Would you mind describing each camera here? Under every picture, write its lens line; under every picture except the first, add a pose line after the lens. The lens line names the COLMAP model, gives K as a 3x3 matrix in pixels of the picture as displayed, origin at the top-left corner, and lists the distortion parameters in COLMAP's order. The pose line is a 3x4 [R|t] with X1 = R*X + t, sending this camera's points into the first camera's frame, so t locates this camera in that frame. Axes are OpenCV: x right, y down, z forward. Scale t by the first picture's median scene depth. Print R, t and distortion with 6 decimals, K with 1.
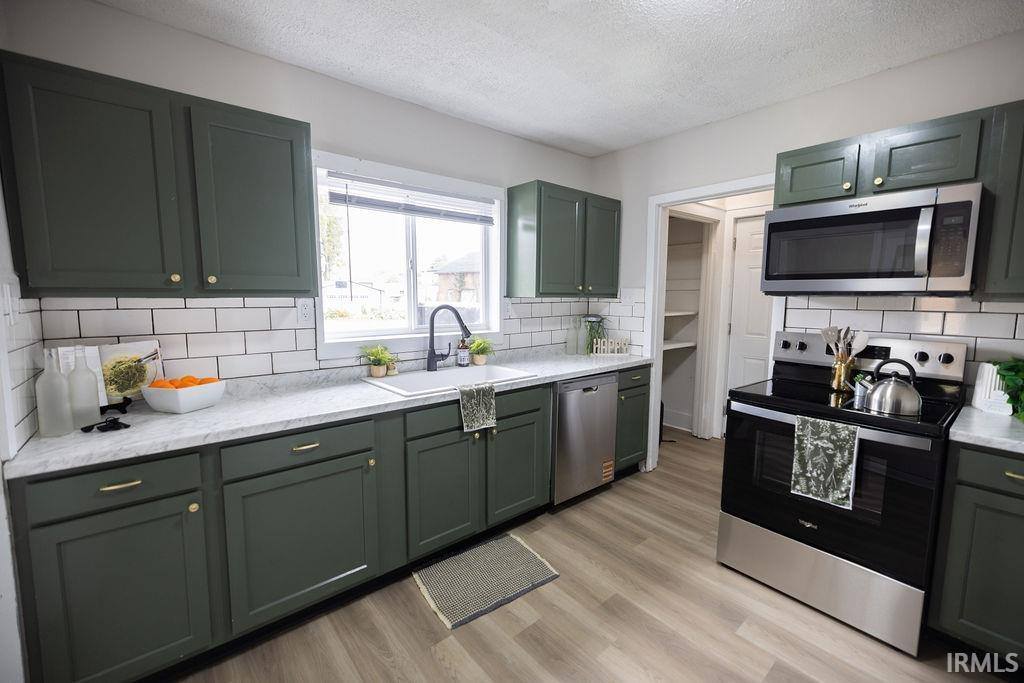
lens RADIAL K [[419.4, 0, 510.3], [0, 419.4, 339.3], [0, 0, 1]] dist [0.001446, -0.000277]
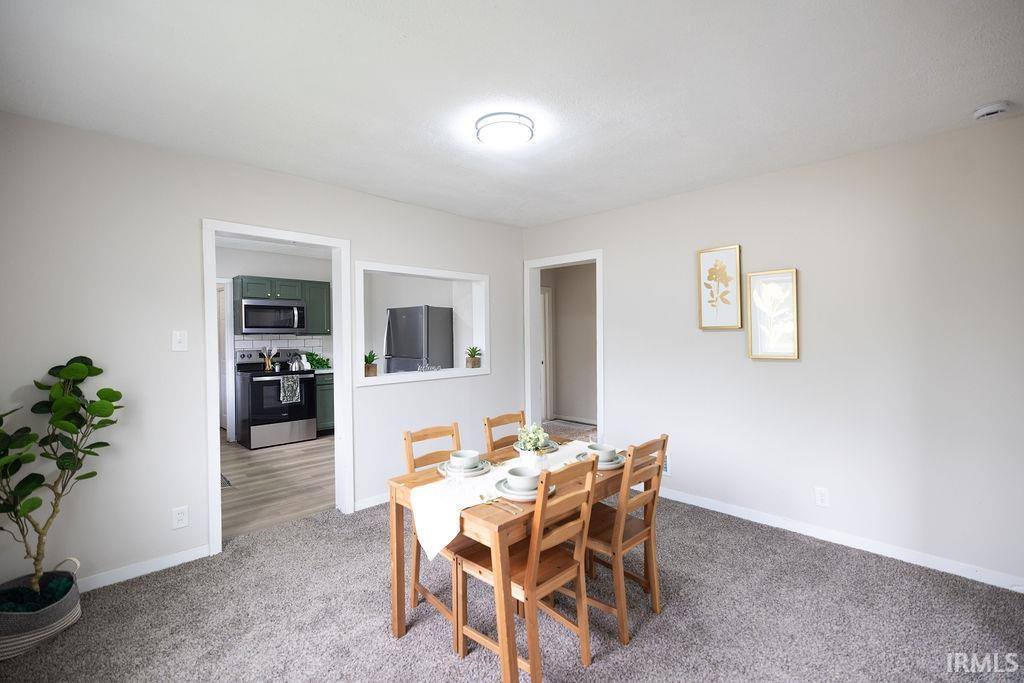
lens RADIAL K [[457.3, 0, 515.4], [0, 457.3, 337.6], [0, 0, 1]] dist [0.005760, 0.000209]
pose [[-0.087214, -0.007740, 0.996159, -1.989034], [0.117440, 0.992917, 0.017997, 0.042954], [-0.989243, 0.118558, -0.085688, -0.262444]]
